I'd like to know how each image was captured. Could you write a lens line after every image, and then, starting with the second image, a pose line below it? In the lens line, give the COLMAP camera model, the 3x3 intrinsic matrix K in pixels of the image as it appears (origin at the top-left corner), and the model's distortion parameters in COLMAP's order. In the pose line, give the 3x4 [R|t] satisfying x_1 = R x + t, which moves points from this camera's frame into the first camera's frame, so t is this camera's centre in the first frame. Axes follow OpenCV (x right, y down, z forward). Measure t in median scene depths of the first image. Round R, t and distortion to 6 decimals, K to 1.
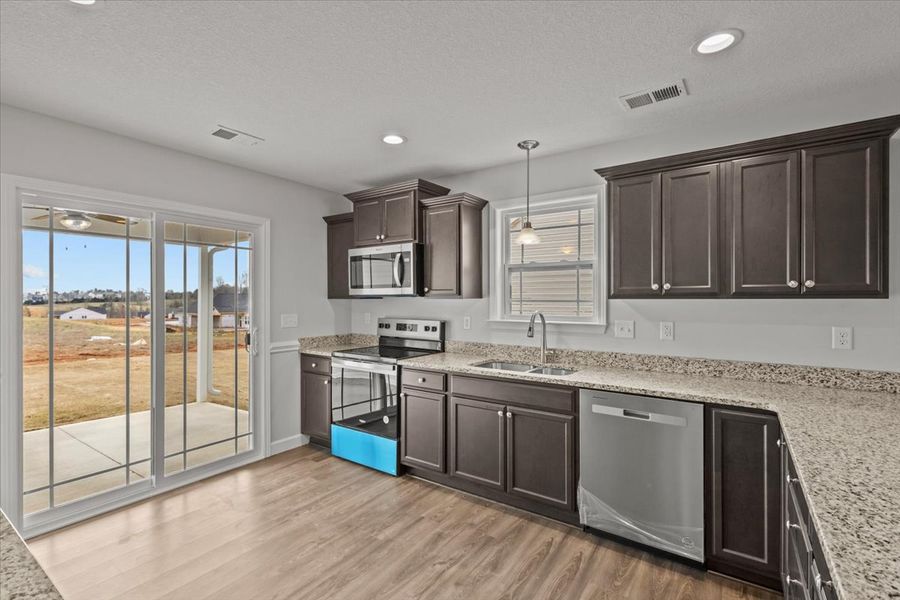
lens RADIAL K [[416.0, 0, 453.4], [0, 416.0, 296.9], [0, 0, 1]] dist [0.015622, -0.000069]
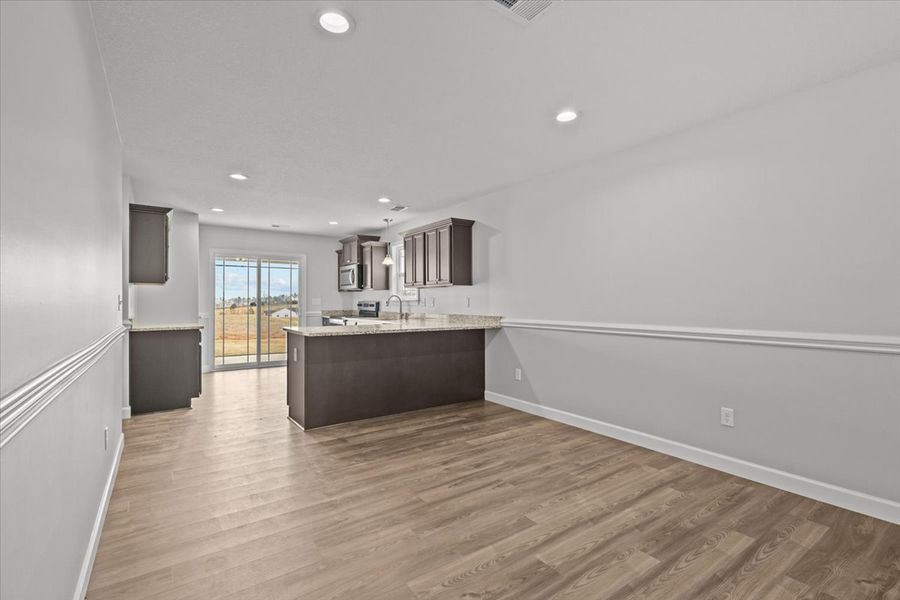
lens RADIAL K [[416.0, 0, 445.6], [0, 416.0, 303.1], [0, 0, 1]] dist [0.015622, -0.000069]
pose [[0.937724, 0.005372, -0.347340, 1.010908], [-0.003207, 0.999972, 0.006807, 0.051293], [0.347366, -0.005269, 0.937715, -0.800001]]
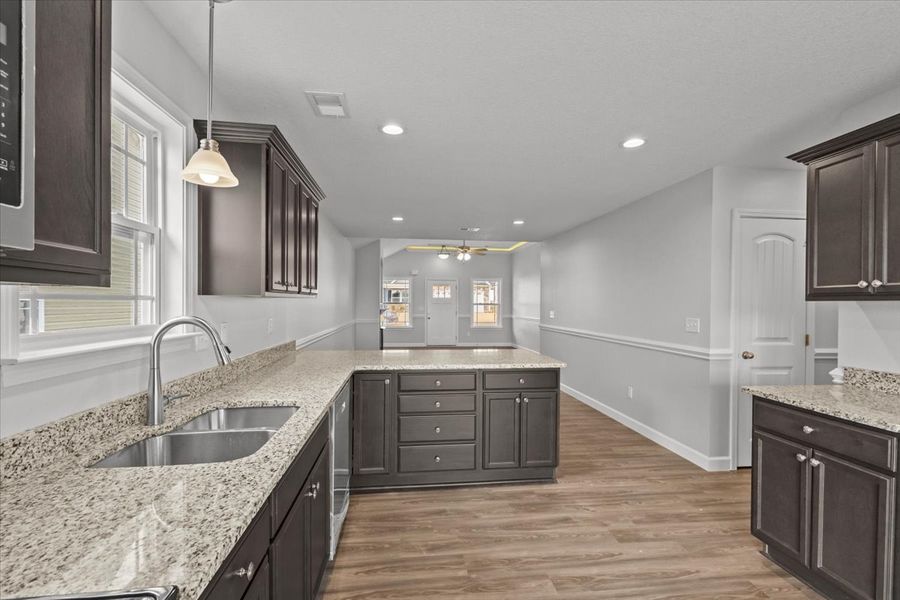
lens RADIAL K [[416.0, 0, 447.8], [0, 416.0, 309.0], [0, 0, 1]] dist [0.015622, -0.000069]
pose [[-0.656391, -0.013601, 0.754298, -0.322576], [-0.010606, 0.999905, 0.008801, 0.014080], [-0.754346, -0.002223, -0.656473, 0.921046]]
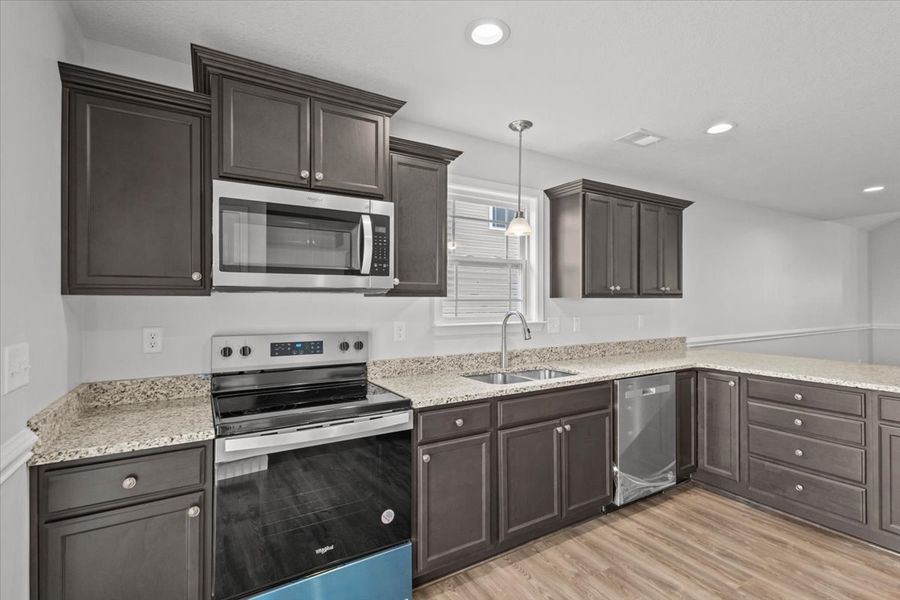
lens RADIAL K [[416.0, 0, 453.2], [0, 416.0, 297.7], [0, 0, 1]] dist [0.015622, -0.000069]
pose [[0.409630, 0.007877, 0.912218, -0.568715], [-0.003259, 0.999969, -0.007172, 0.010345], [-0.912246, -0.000035, 0.409643, 0.631011]]
